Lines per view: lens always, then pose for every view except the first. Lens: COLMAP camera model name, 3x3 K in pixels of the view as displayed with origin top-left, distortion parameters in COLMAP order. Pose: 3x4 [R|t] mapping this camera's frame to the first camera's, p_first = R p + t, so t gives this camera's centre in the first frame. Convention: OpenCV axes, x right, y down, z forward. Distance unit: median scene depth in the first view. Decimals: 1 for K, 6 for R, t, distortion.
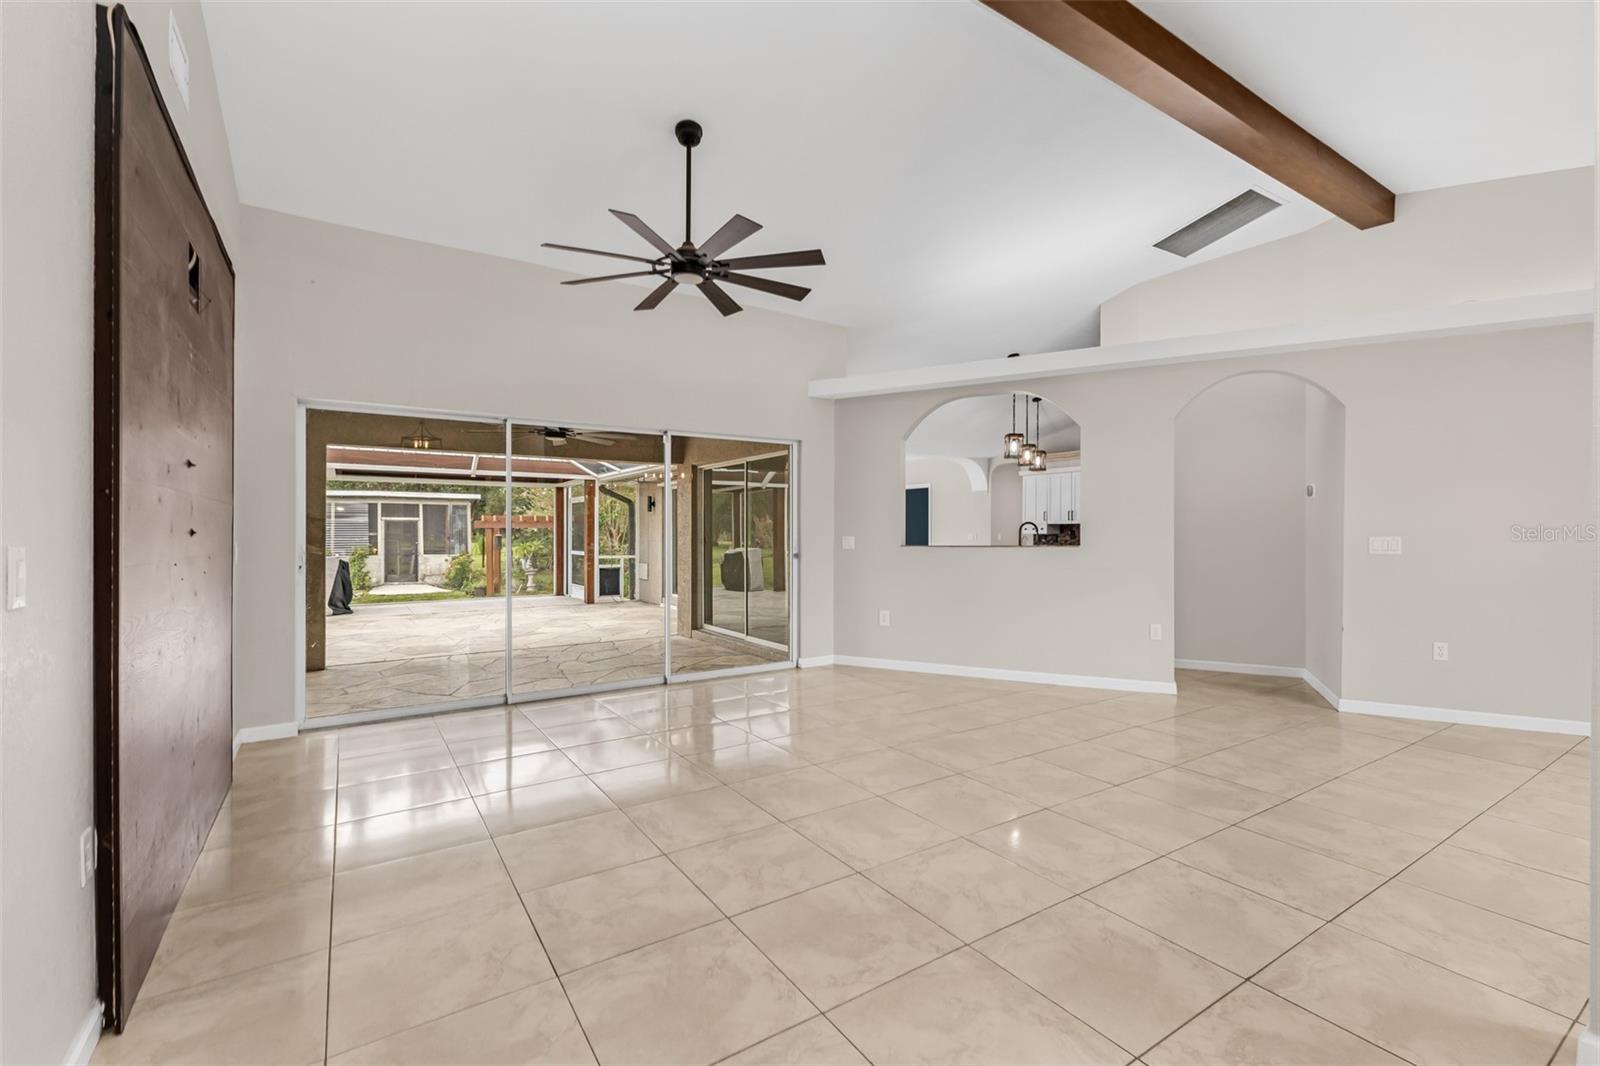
lens RADIAL K [[693.8, 0, 809.2], [0, 693.8, 539.2], [0, 0, 1]] dist [0.002057, -0.000288]
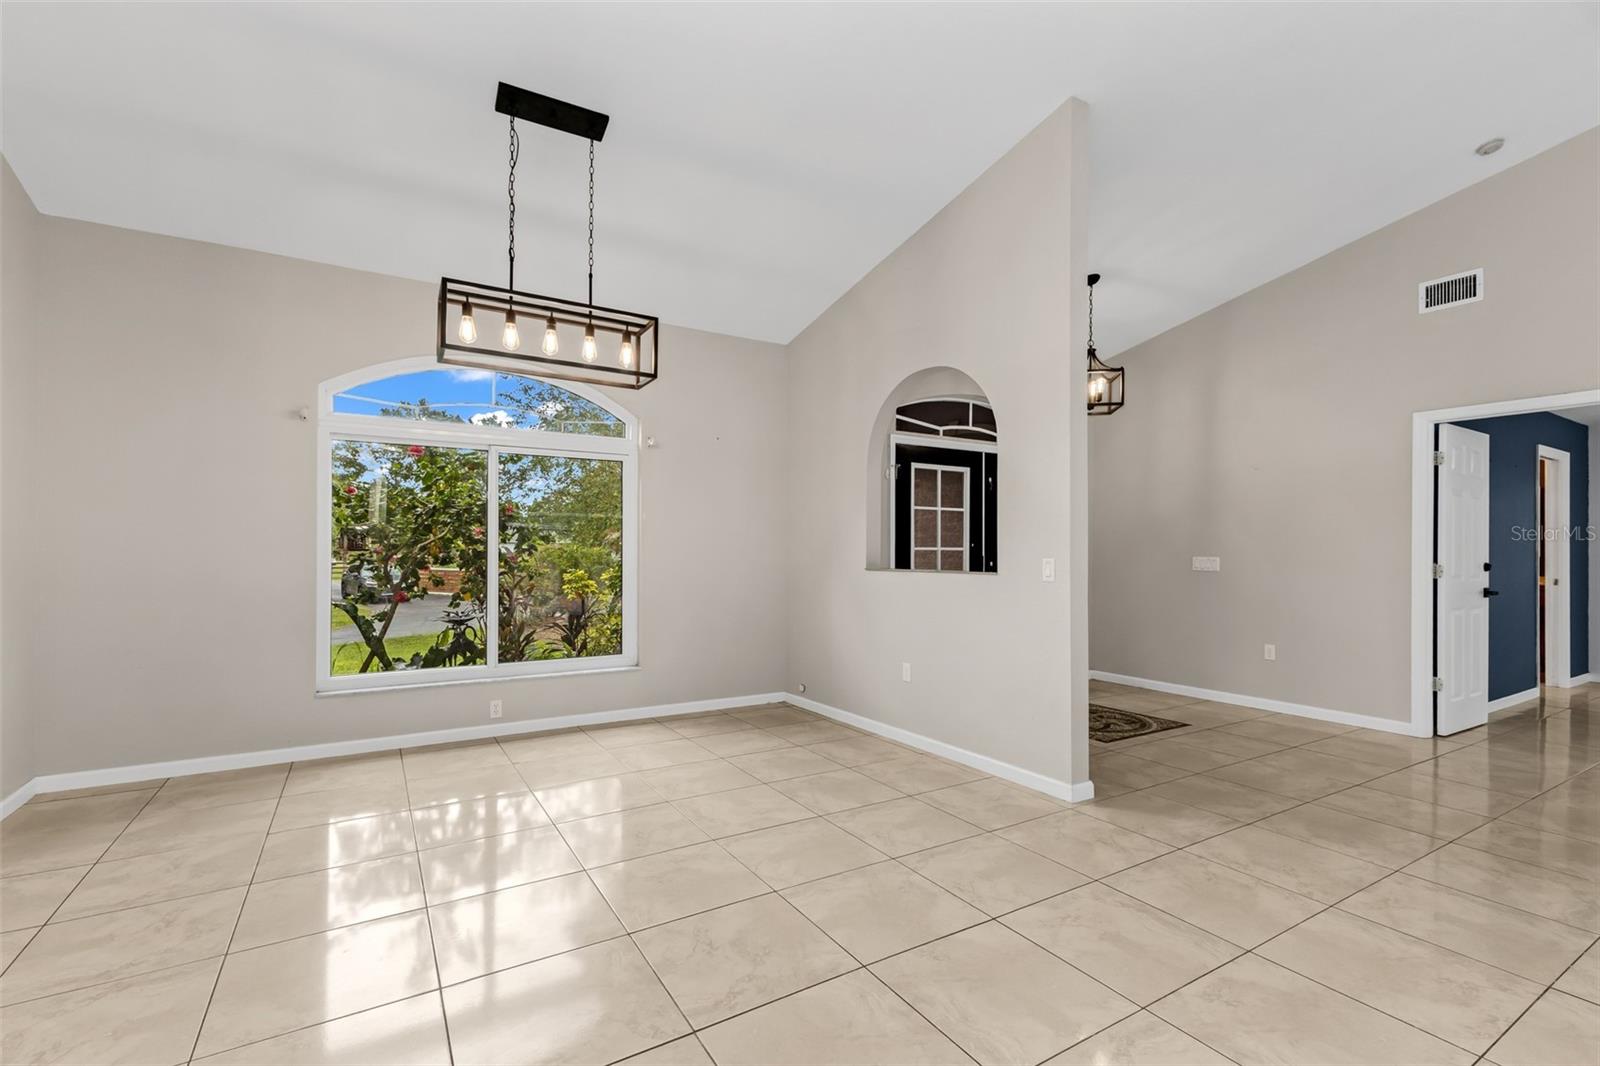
lens RADIAL K [[693.8, 0, 809.2], [0, 693.8, 539.2], [0, 0, 1]] dist [0.002057, -0.000288]
pose [[-0.998972, -0.008044, 0.044608, 0.359375], [-0.008133, 0.999965, -0.001819, -0.007457], [-0.044591, -0.002180, -0.999003, 0.601640]]
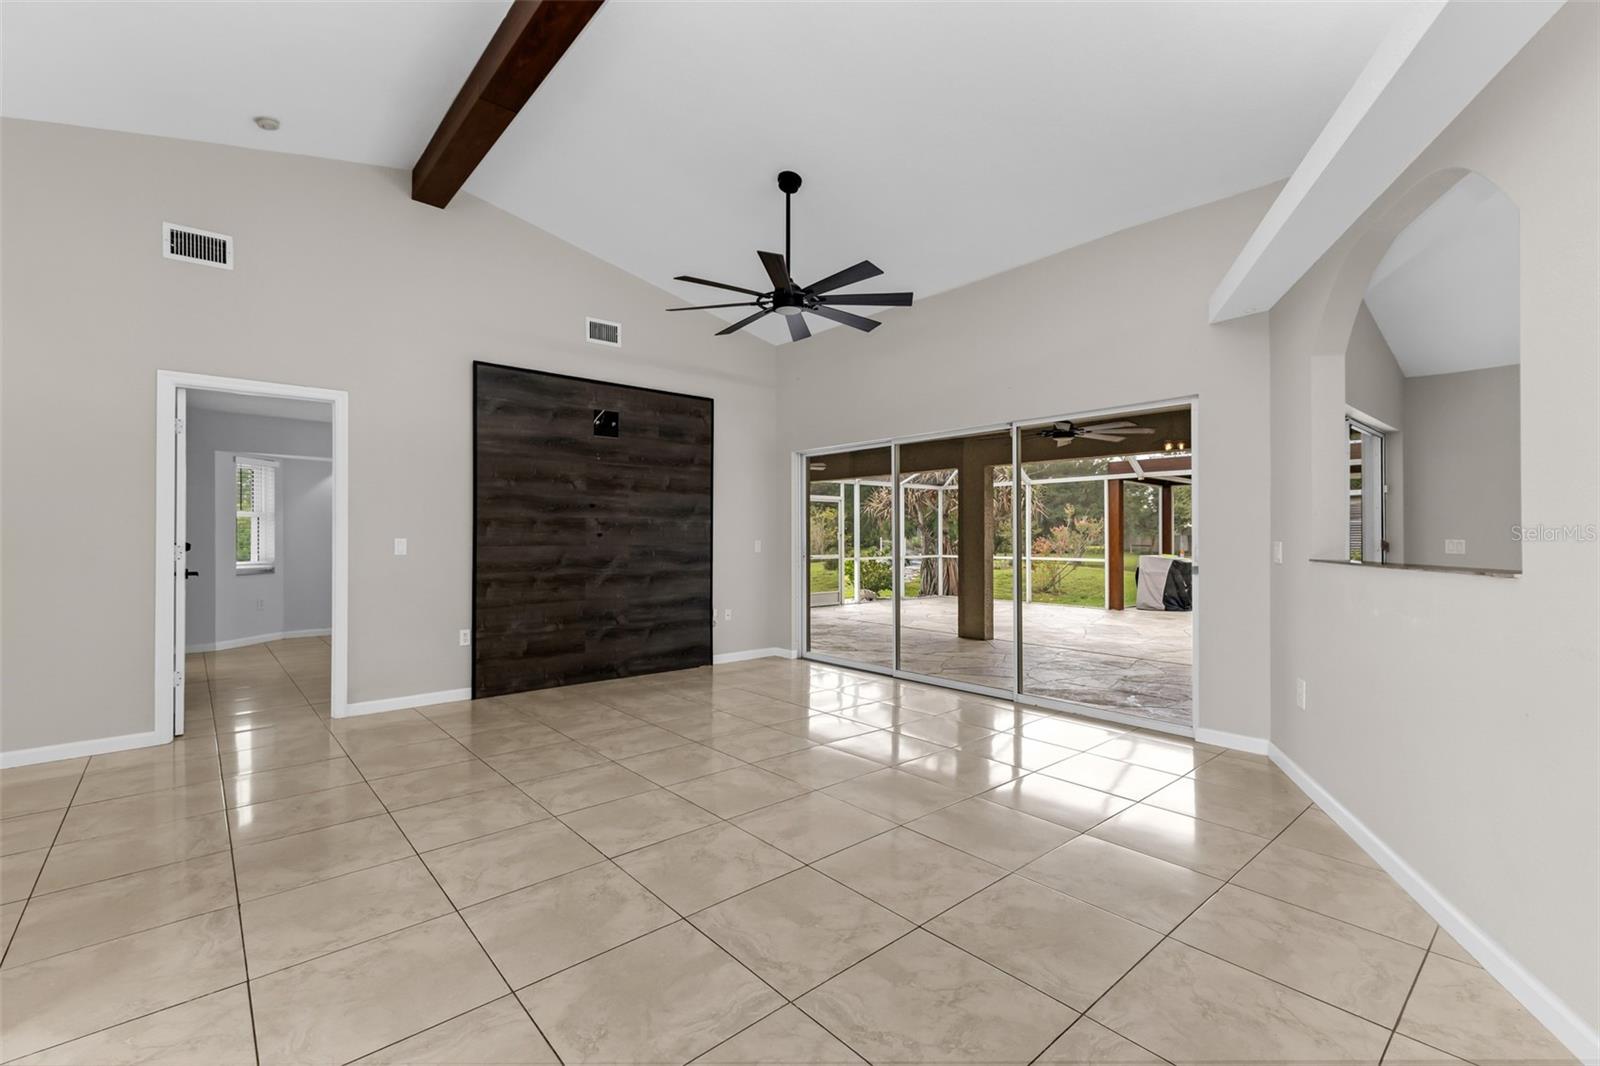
lens RADIAL K [[699.3, 0, 807.3], [0, 699.3, 532.0], [0, 0, 1]] dist [0.000160, -0.000298]
pose [[0.136520, -0.005847, -0.990620, 0.438599], [-0.009504, 0.999929, -0.007212, -0.002440], [0.990592, 0.010400, 0.136455, 0.401718]]
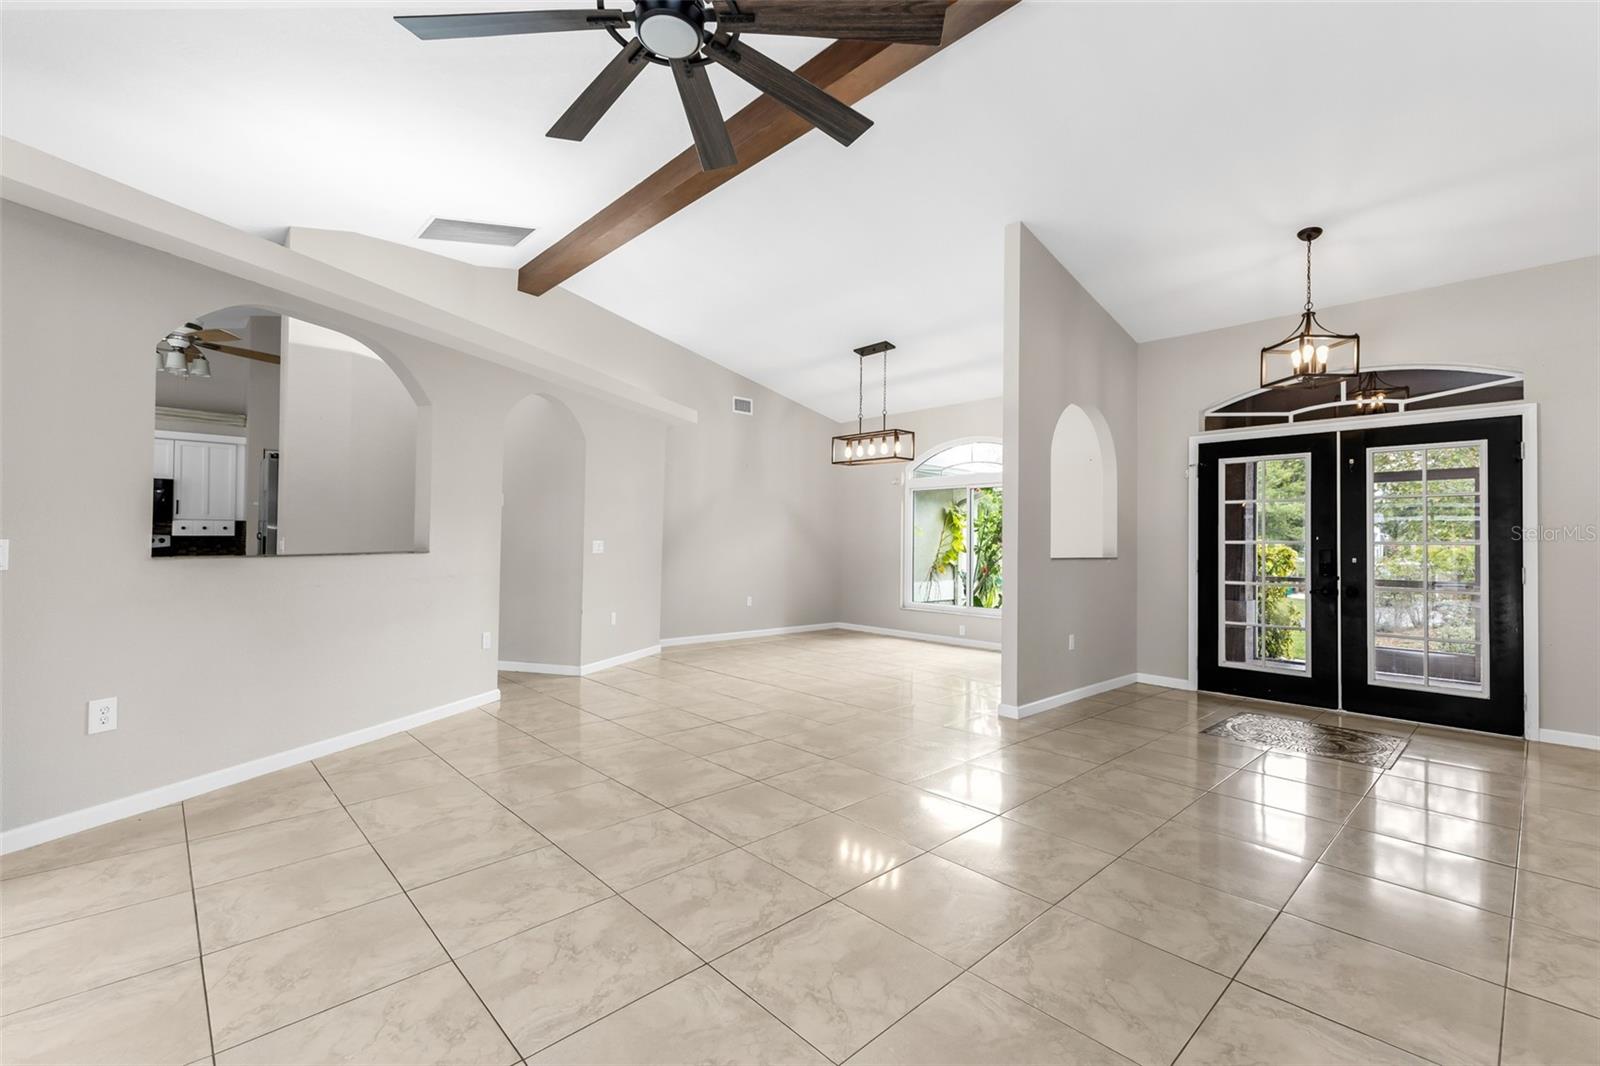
lens RADIAL K [[688.5, 0, 806.2], [0, 688.5, 533.3], [0, 0, 1]] dist [0.005535, 0.000163]
pose [[-0.165940, 0.007777, 0.986105, -0.315865], [-0.000691, 0.999968, -0.008003, -0.003594], [-0.986136, -0.002009, -0.165929, 0.449559]]
